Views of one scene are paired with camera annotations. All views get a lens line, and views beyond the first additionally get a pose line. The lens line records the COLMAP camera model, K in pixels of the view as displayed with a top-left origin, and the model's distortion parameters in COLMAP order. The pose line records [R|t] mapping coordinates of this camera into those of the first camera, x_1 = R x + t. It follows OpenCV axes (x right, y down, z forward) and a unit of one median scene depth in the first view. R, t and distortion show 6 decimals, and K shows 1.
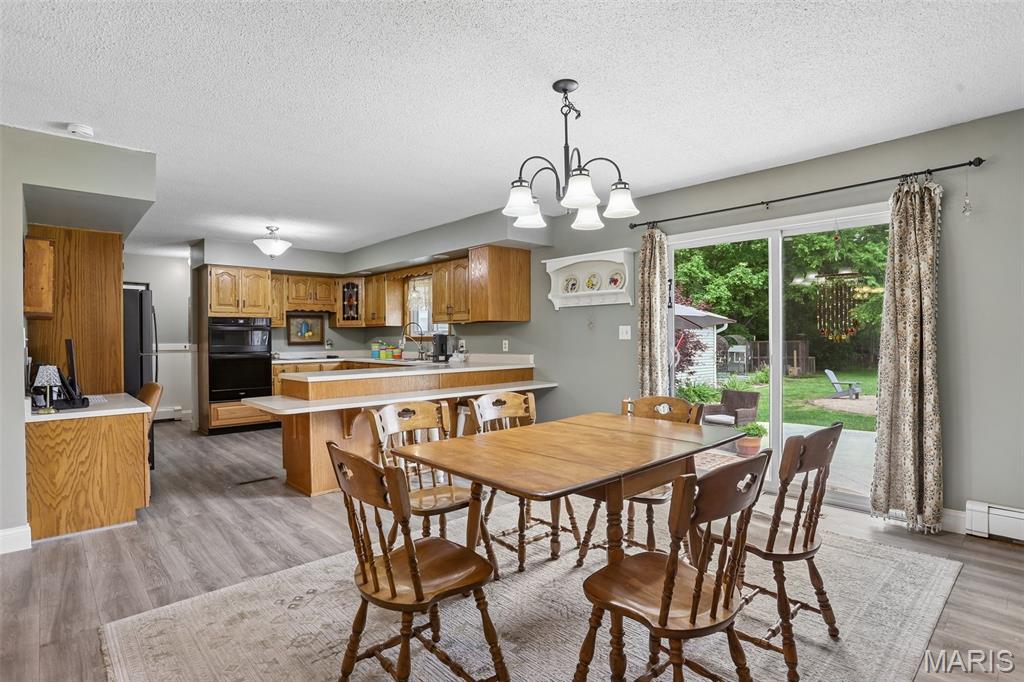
lens RADIAL K [[516.3, 0, 502.6], [0, 516.3, 340.7], [0, 0, 1]] dist [-0.064508, 0.026492]
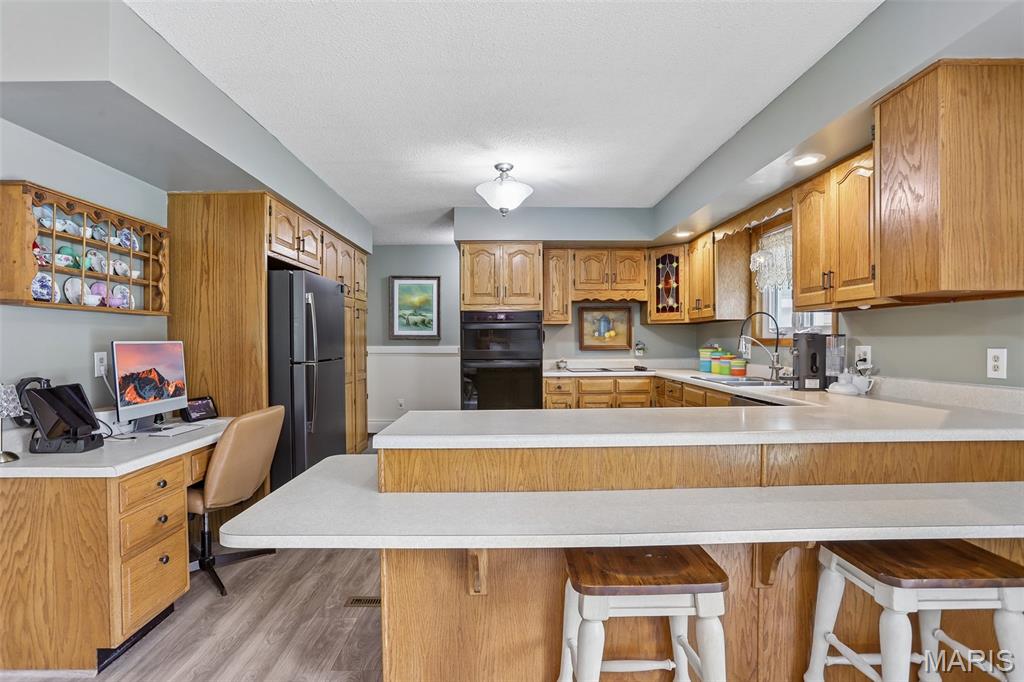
lens RADIAL K [[516.3, 0, 509.1], [0, 516.3, 349.2], [0, 0, 1]] dist [-0.064508, 0.026492]
pose [[0.744919, 0.015298, -0.666979, -0.016009], [-0.005854, 0.999848, 0.016395, -0.003751], [0.667129, -0.008308, 0.744896, 0.471409]]
